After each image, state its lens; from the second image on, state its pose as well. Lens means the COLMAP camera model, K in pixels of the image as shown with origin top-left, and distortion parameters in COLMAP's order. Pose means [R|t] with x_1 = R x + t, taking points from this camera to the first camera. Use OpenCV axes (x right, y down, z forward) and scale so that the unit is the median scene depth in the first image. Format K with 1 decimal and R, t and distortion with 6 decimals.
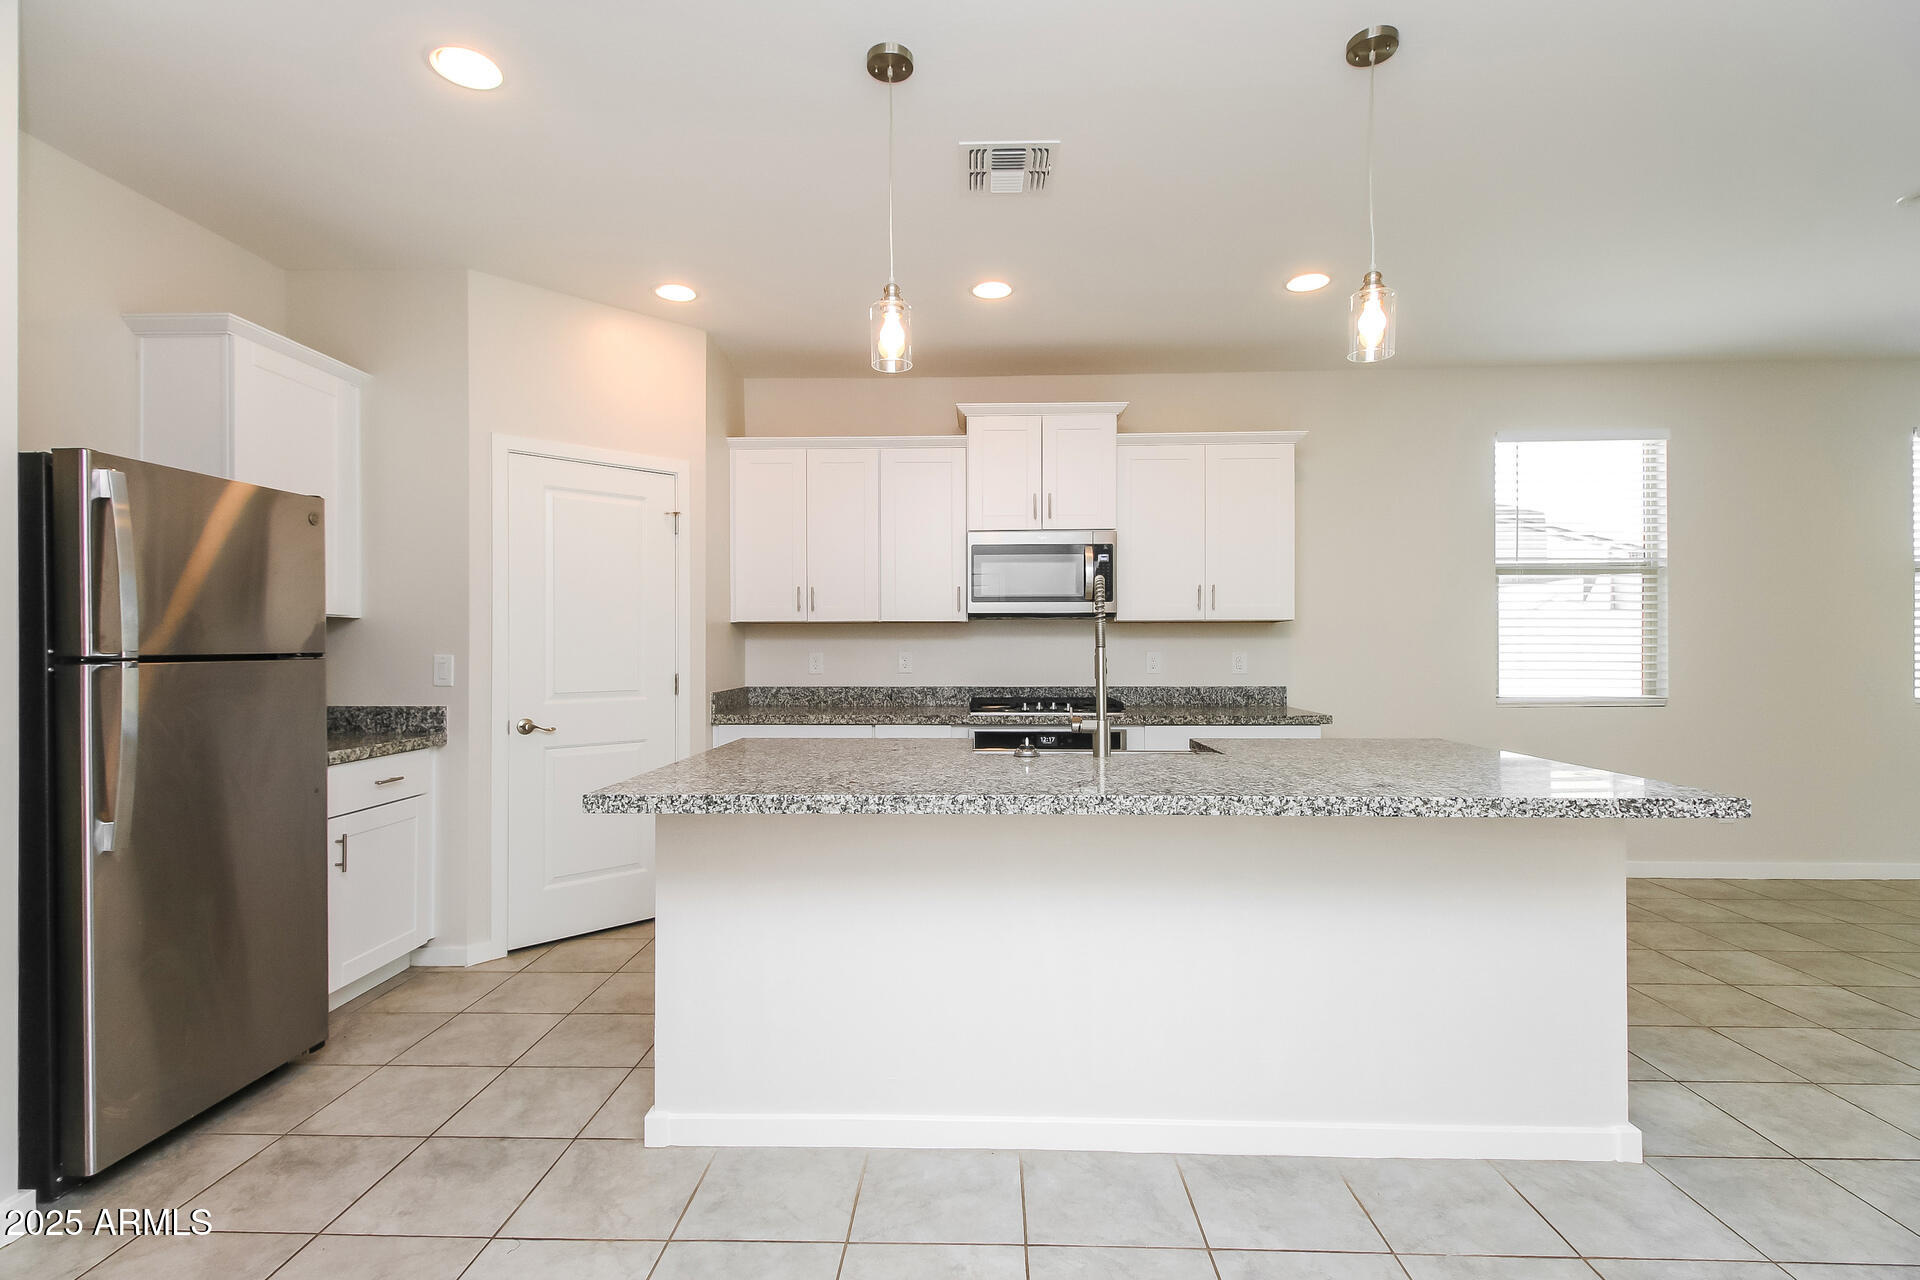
lens RADIAL K [[888.0, 0, 960.0], [0, 888.0, 640.0], [0, 0, 1]] dist [0.009483, -0.001296]
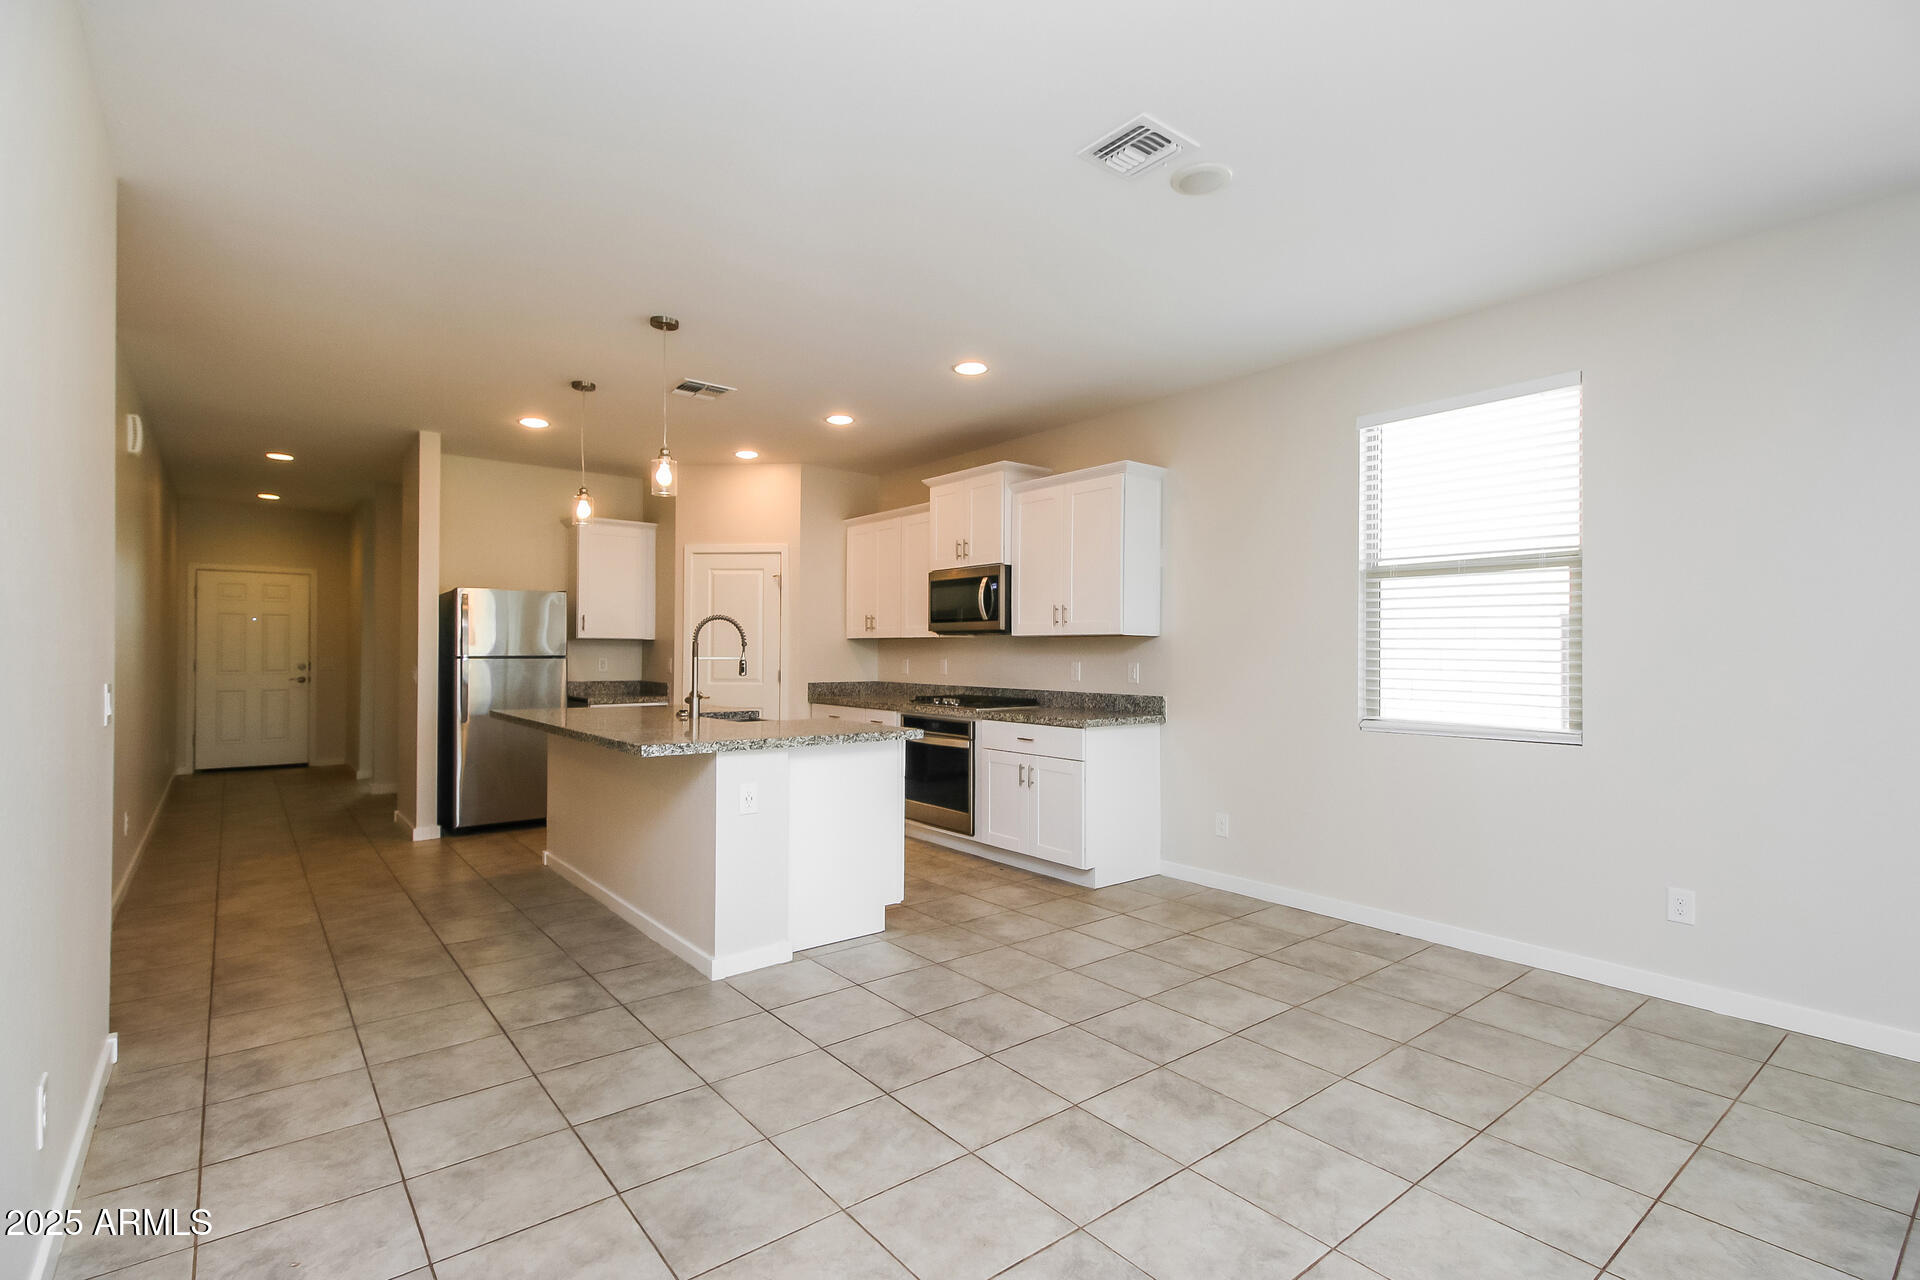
lens RADIAL K [[888.0, 0, 960.0], [0, 888.0, 640.0], [0, 0, 1]] dist [0.009483, -0.001296]
pose [[0.658749, -0.004349, -0.752350, 1.061921], [-0.002031, 0.999969, -0.007558, -0.006685], [0.752360, 0.006507, 0.658720, 0.132935]]
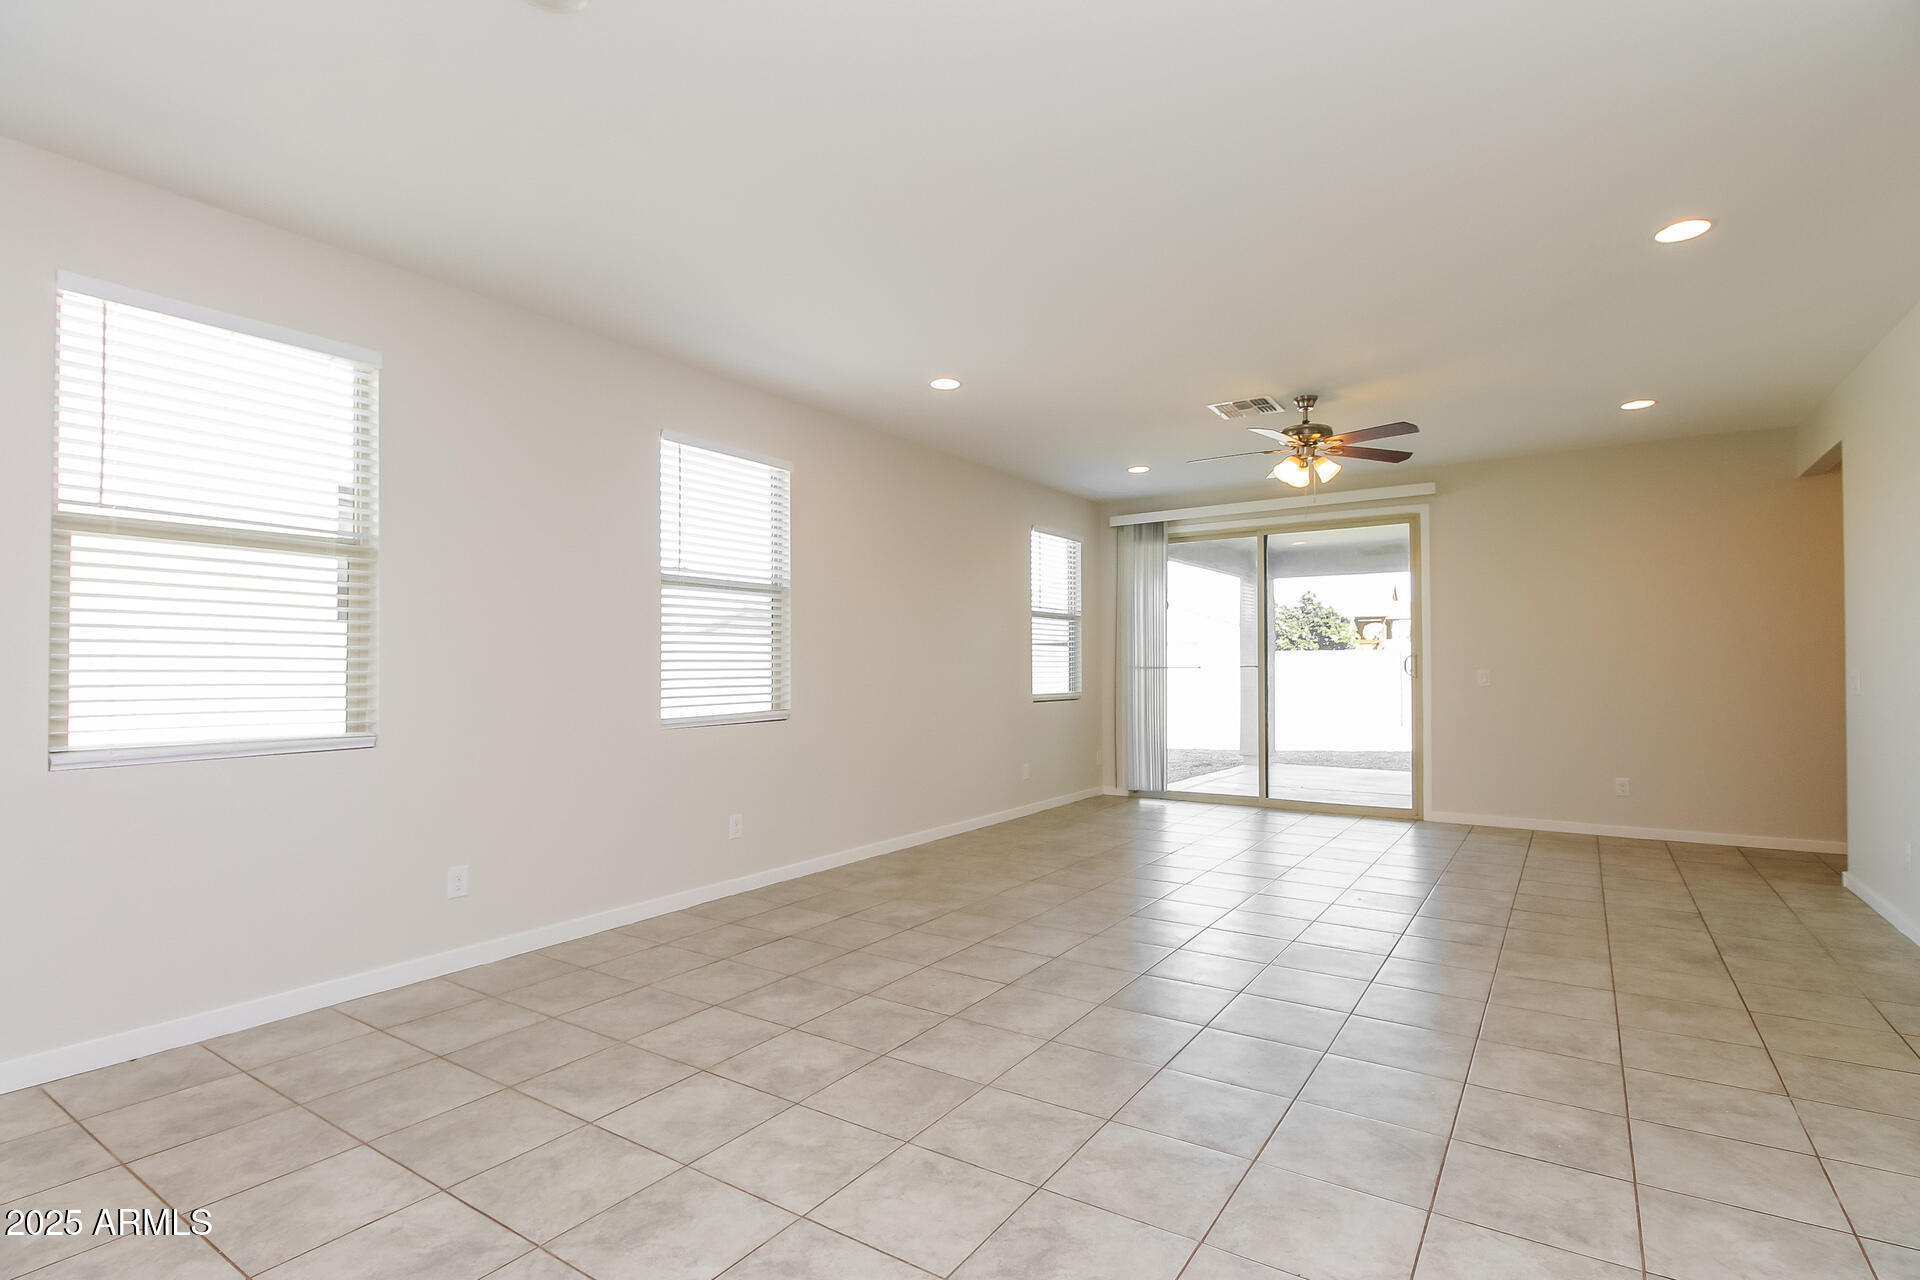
lens RADIAL K [[914.9, 0, 955.1], [0, 914.9, 655.8], [0, 0, 1]] dist [-0.003010, -0.000528]
pose [[0.530390, 0.011752, 0.847672, 0.443684], [-0.003003, 0.999924, -0.011984, 0.010677], [-0.847748, 0.003811, 0.530385, 0.249118]]
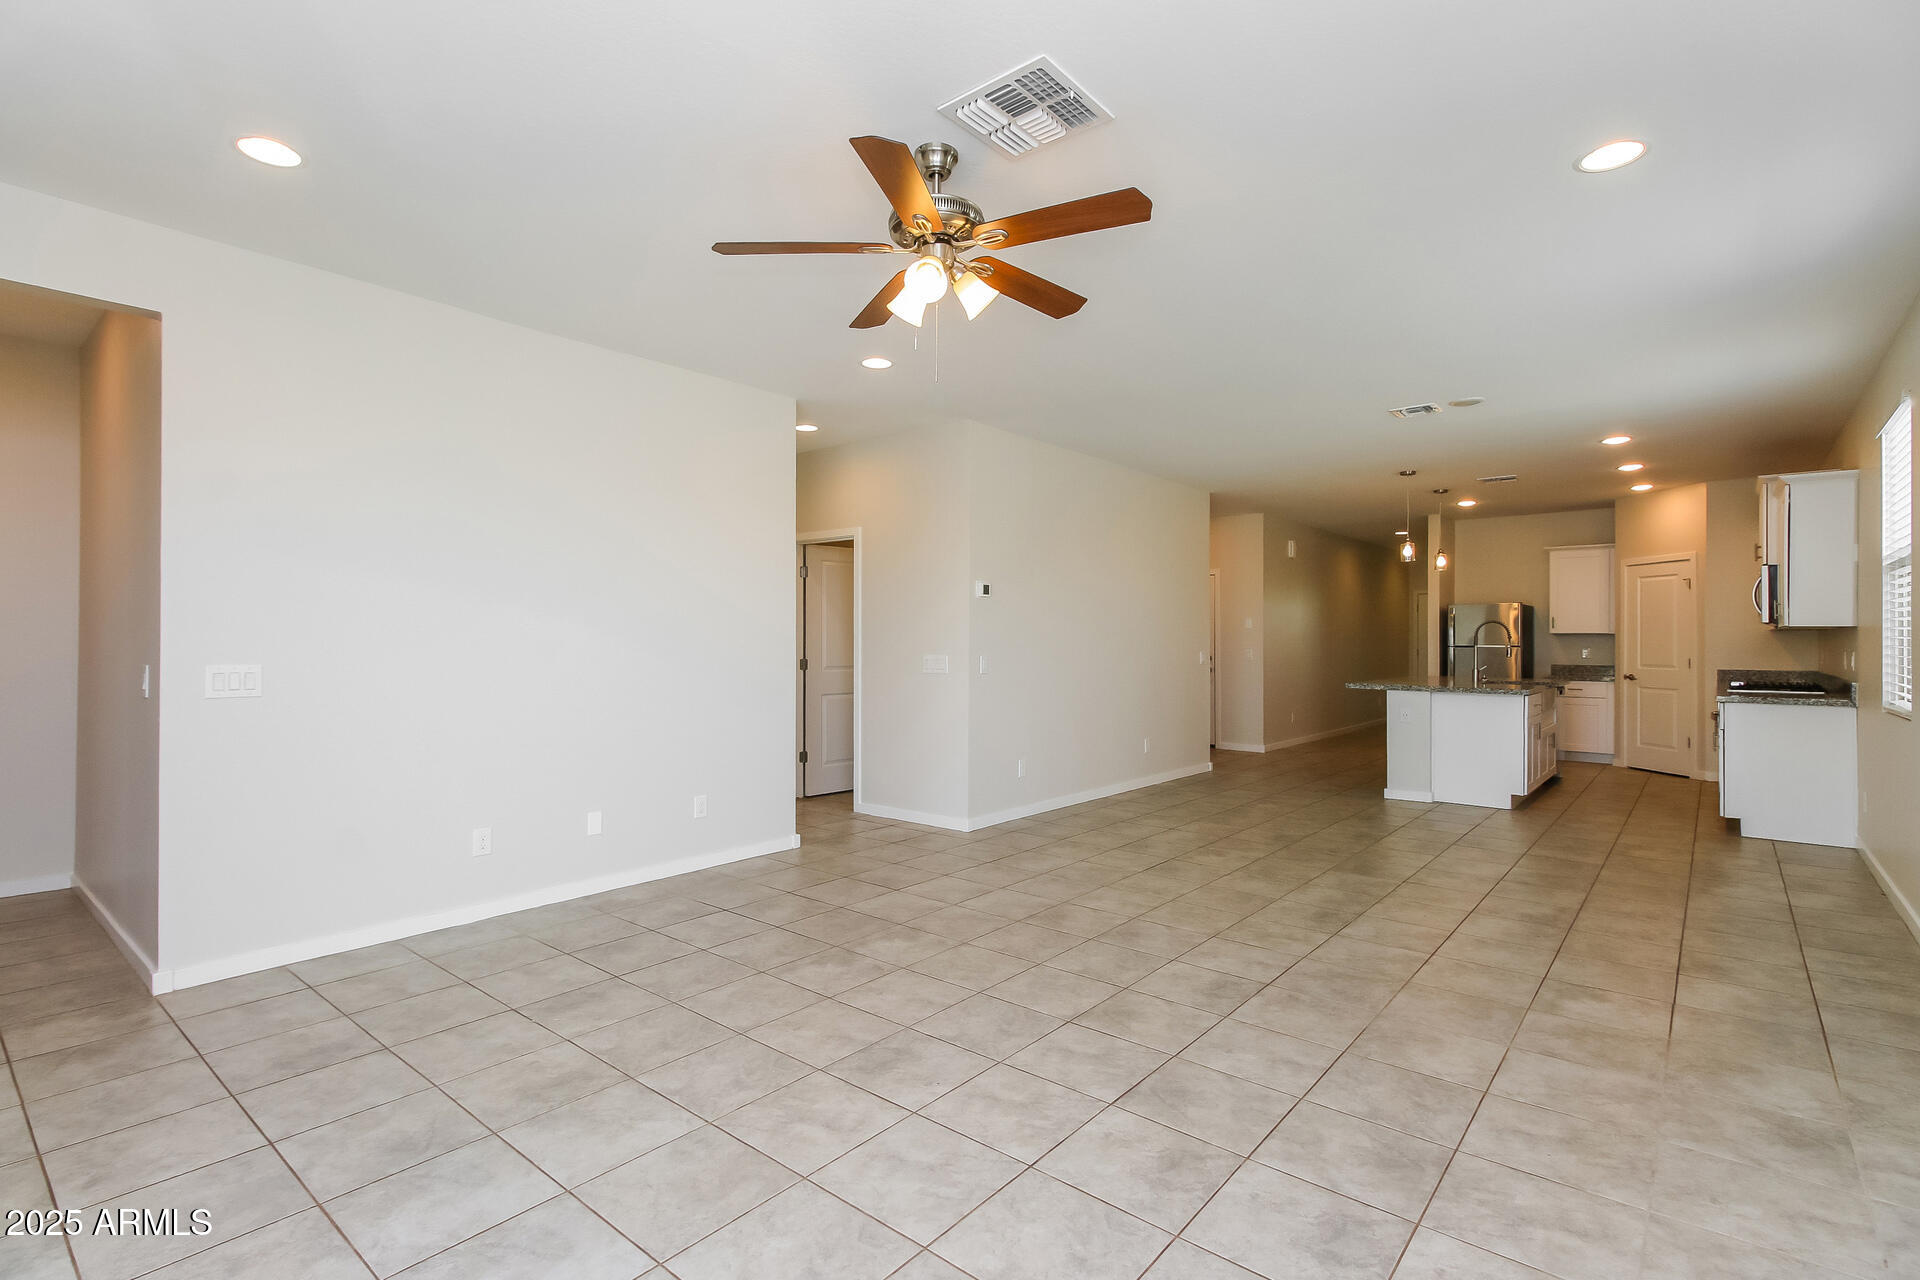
lens RADIAL K [[895.1, 0, 978.0], [0, 895.1, 650.6], [0, 0, 1]] dist [0.001726, -0.000116]
pose [[-0.604739, 0.011821, -0.796336, 2.062540], [0.004414, 0.999924, 0.011491, -0.008549], [0.796412, 0.003434, -0.604745, 0.856558]]
